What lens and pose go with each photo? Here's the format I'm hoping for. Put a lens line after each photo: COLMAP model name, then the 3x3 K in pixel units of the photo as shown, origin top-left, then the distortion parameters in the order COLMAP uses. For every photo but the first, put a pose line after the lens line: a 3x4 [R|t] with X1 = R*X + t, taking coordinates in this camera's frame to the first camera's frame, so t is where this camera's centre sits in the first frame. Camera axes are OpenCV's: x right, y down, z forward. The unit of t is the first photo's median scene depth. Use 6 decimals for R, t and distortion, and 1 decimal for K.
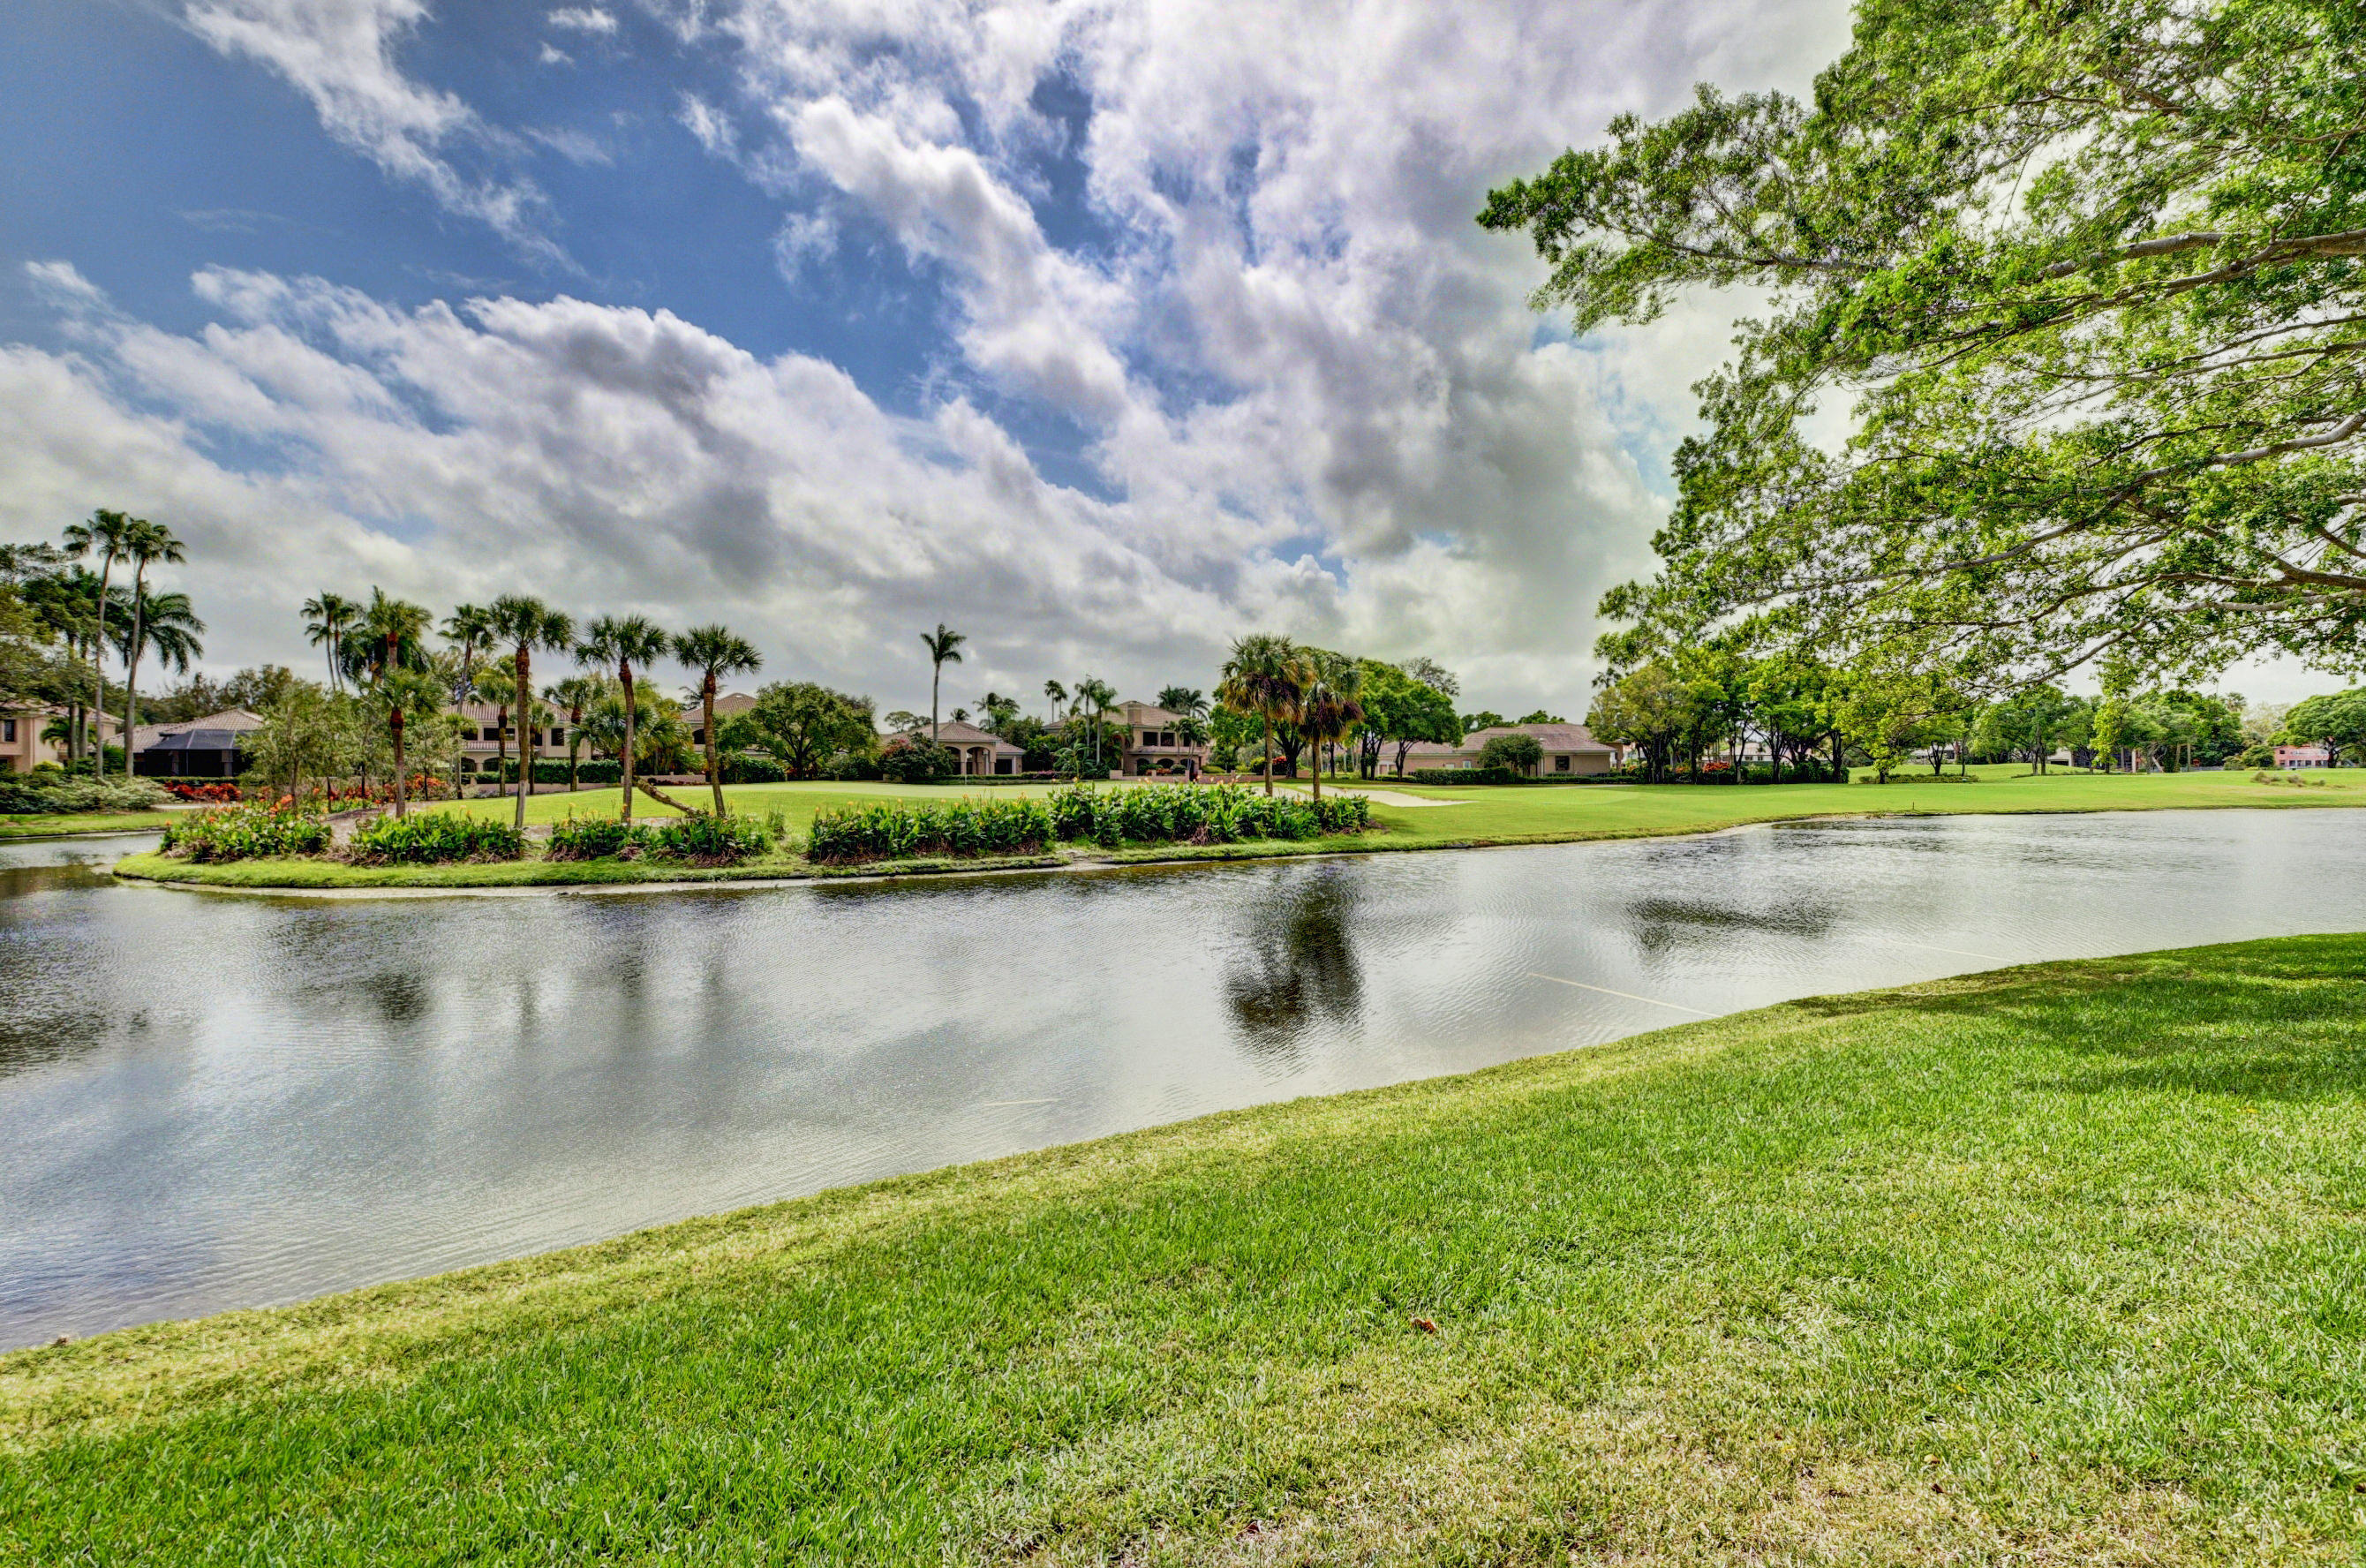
lens RADIAL K [[1014.1, 0, 1183.0], [0, 1014.1, 784.0], [0, 0, 1]] dist [0.000042, -0.017263]
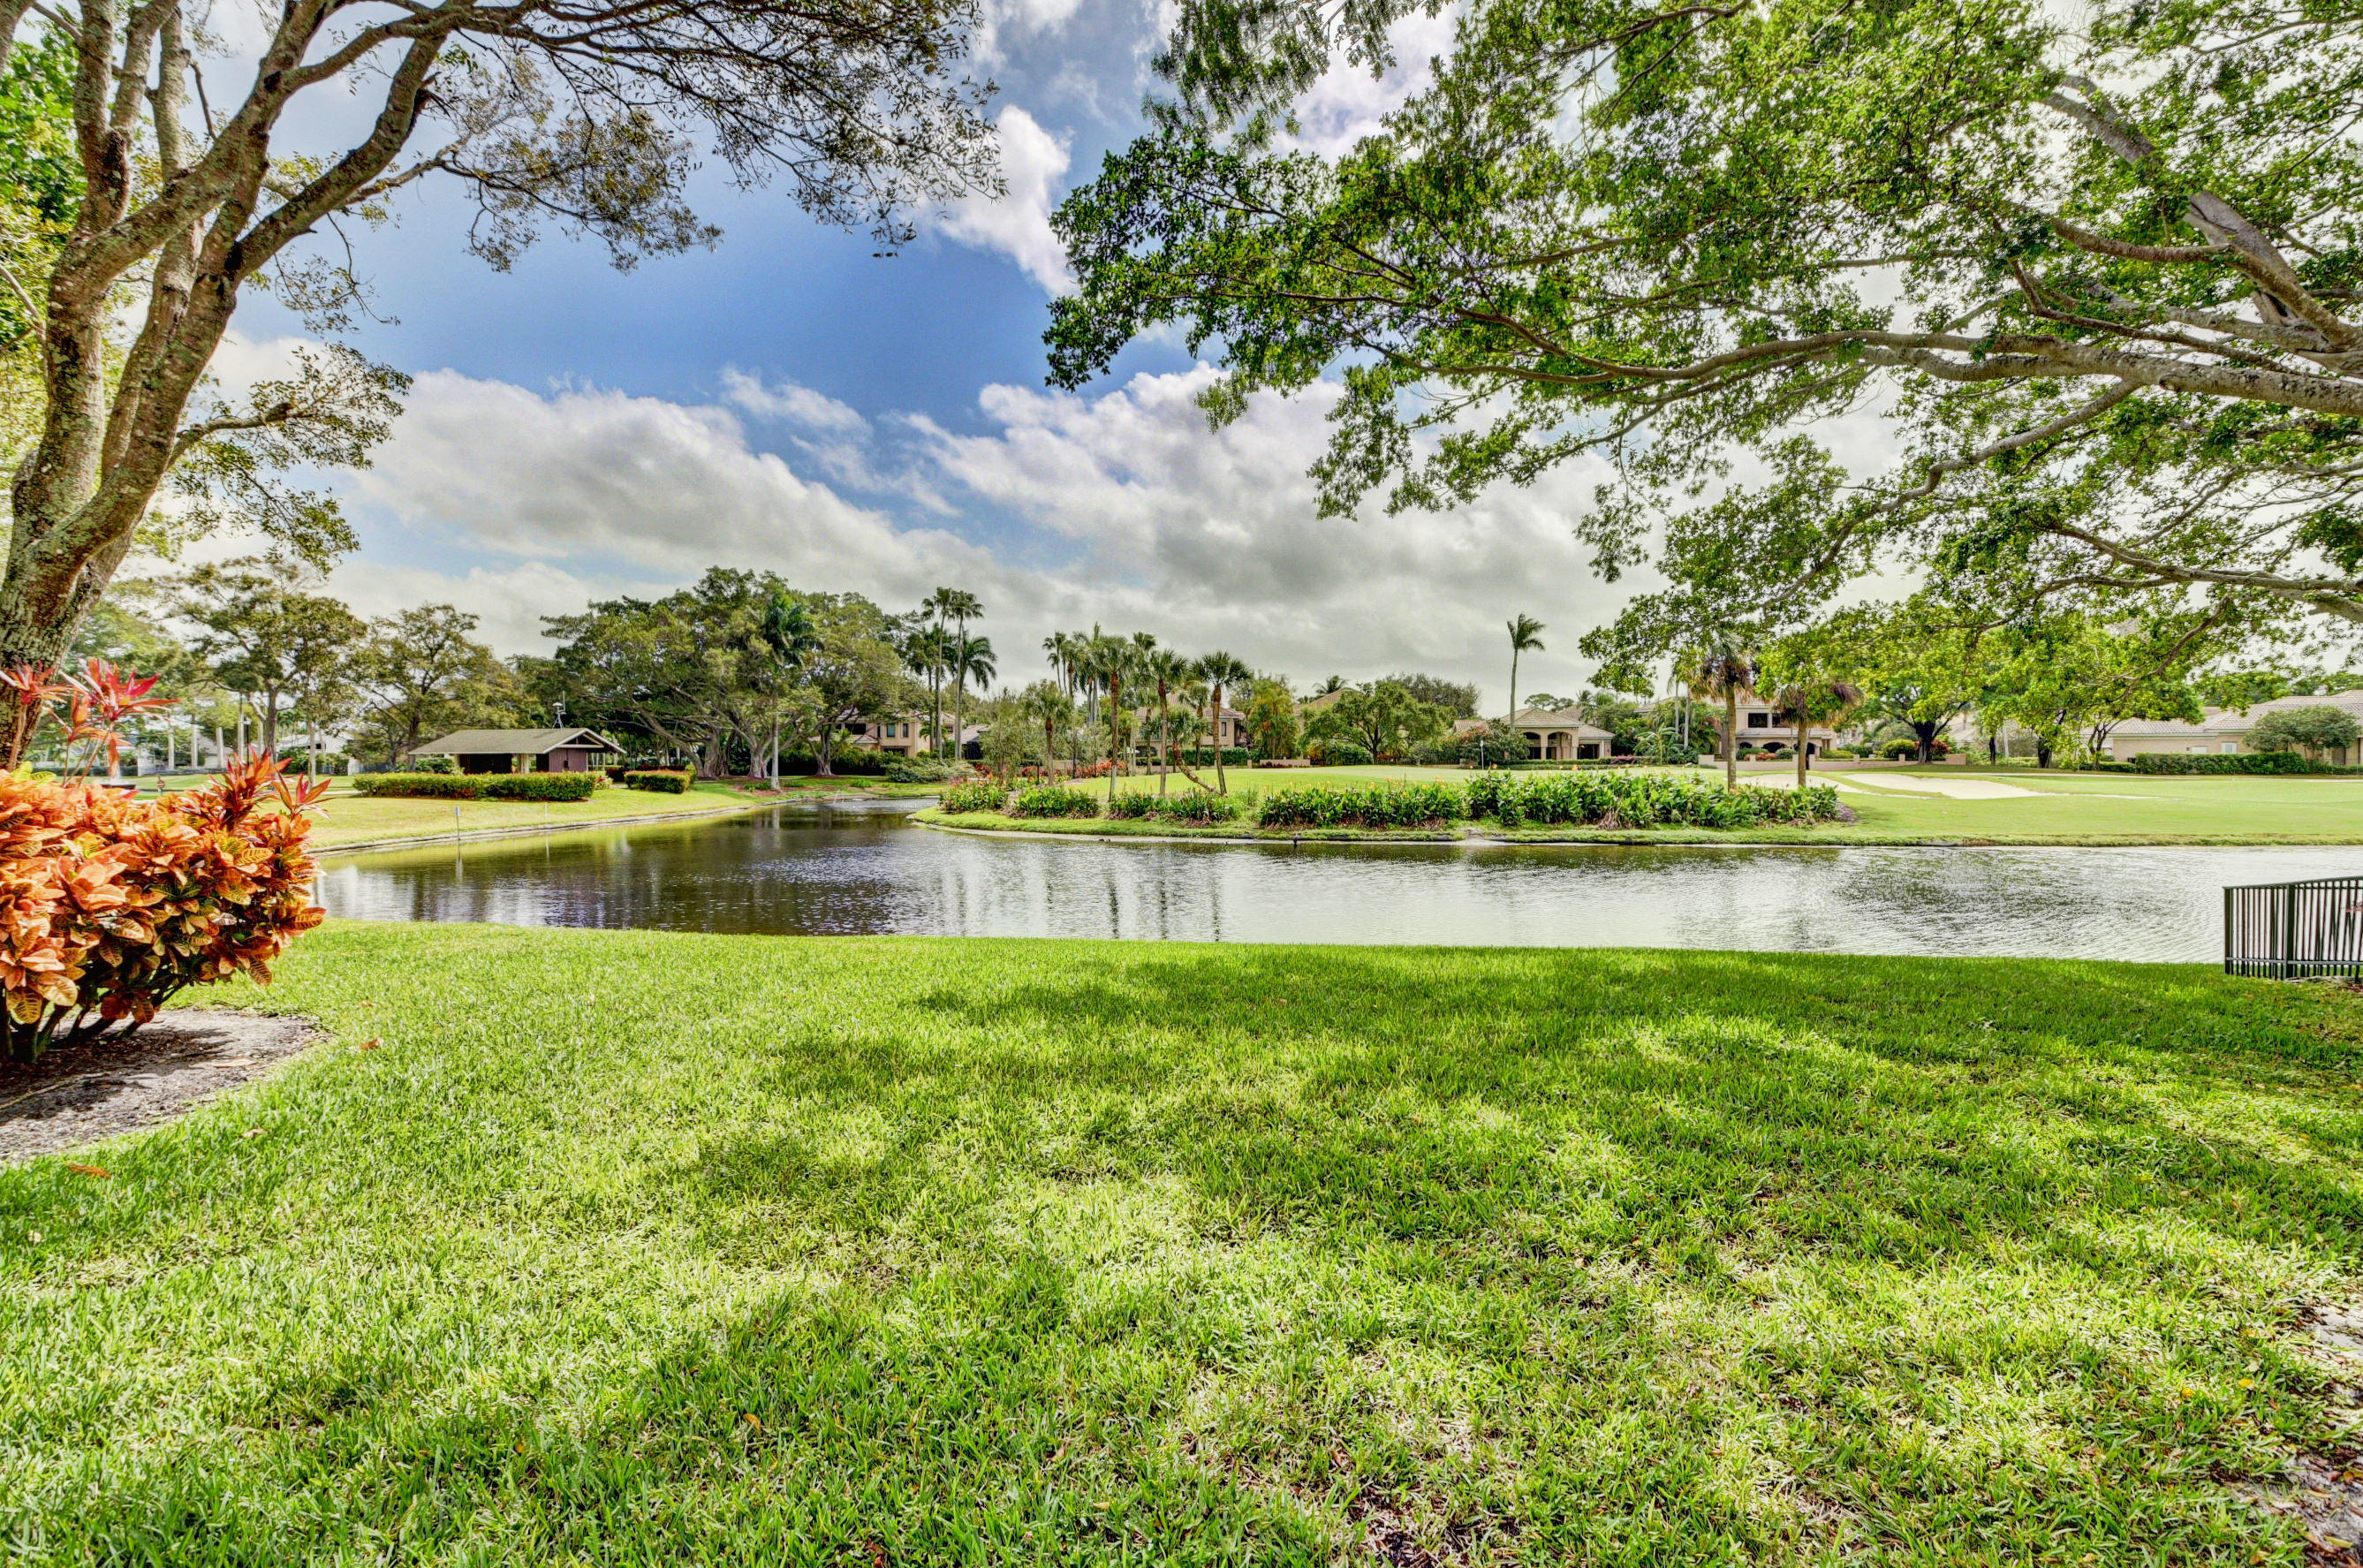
lens RADIAL K [[1012.8, 0, 1181.5], [0, 1012.8, 784.0], [0, 0, 1]] dist [0.000042, -0.017263]
pose [[0.807685, 0.016632, -0.589379, 0.151352], [-0.006763, 0.999798, 0.018945, -0.002278], [0.589575, -0.011316, 0.807634, -0.063820]]
